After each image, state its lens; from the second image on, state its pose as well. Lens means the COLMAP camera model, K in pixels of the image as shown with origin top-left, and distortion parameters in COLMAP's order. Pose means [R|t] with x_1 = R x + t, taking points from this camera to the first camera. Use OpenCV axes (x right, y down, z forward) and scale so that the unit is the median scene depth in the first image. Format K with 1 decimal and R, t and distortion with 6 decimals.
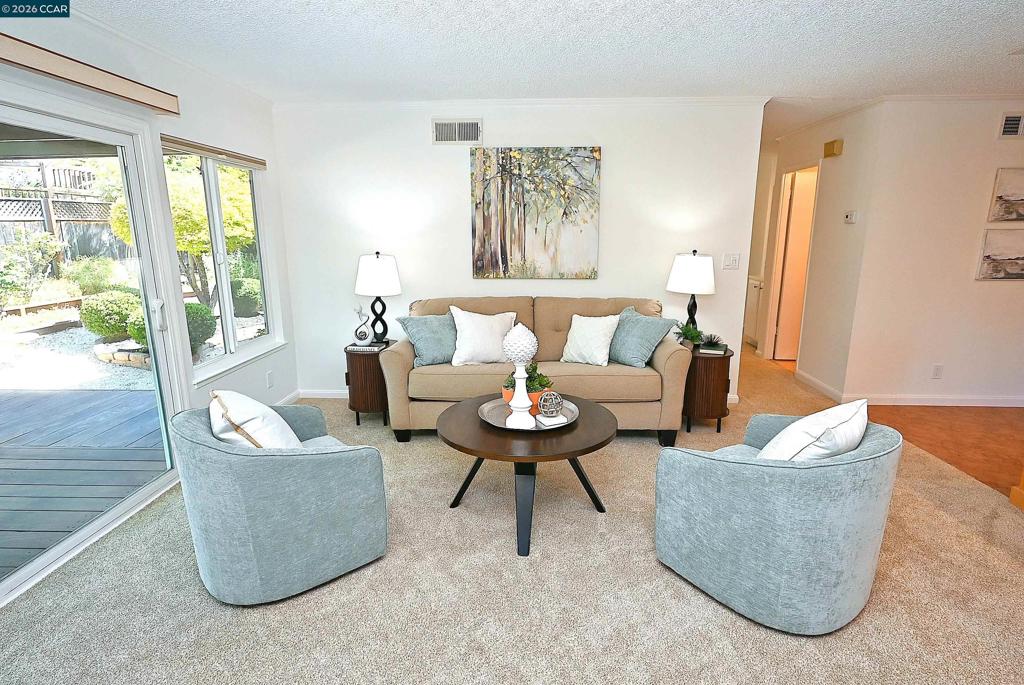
lens RADIAL K [[515.2, 0, 513.7], [0, 515.2, 343.8], [0, 0, 1]] dist [-0.002495, 0.001220]
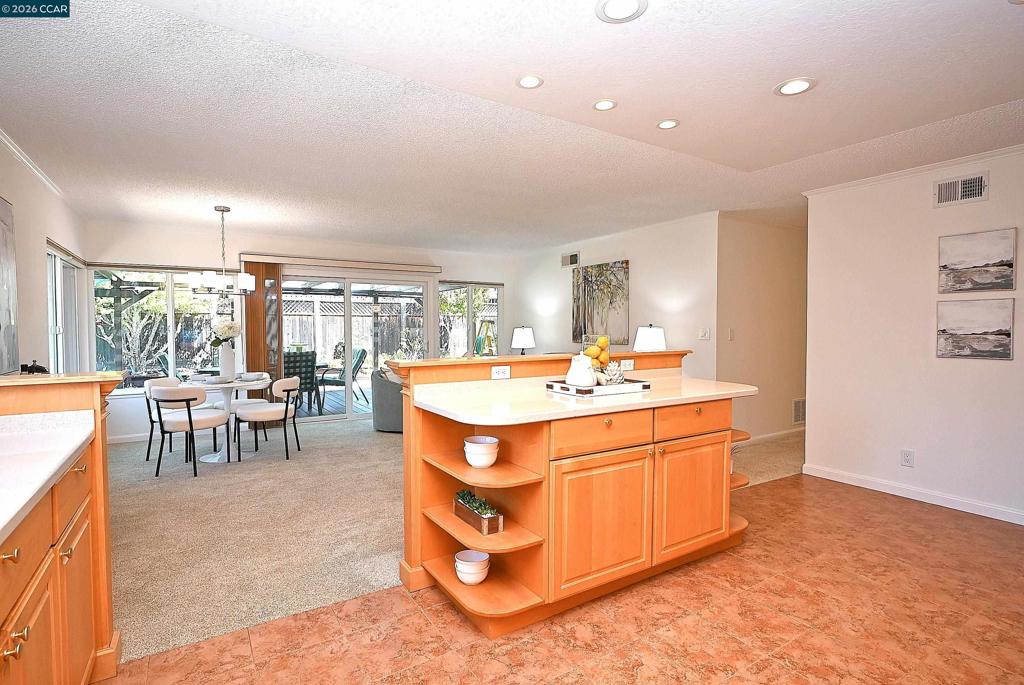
lens RADIAL K [[515.2, 0, 517.2], [0, 515.2, 344.7], [0, 0, 1]] dist [-0.002495, 0.001220]
pose [[0.574864, 0.028183, -0.817763, 1.237024], [-0.176198, 0.980224, -0.090080, 0.065542], [0.799053, 0.195872, 0.568462, -0.096599]]
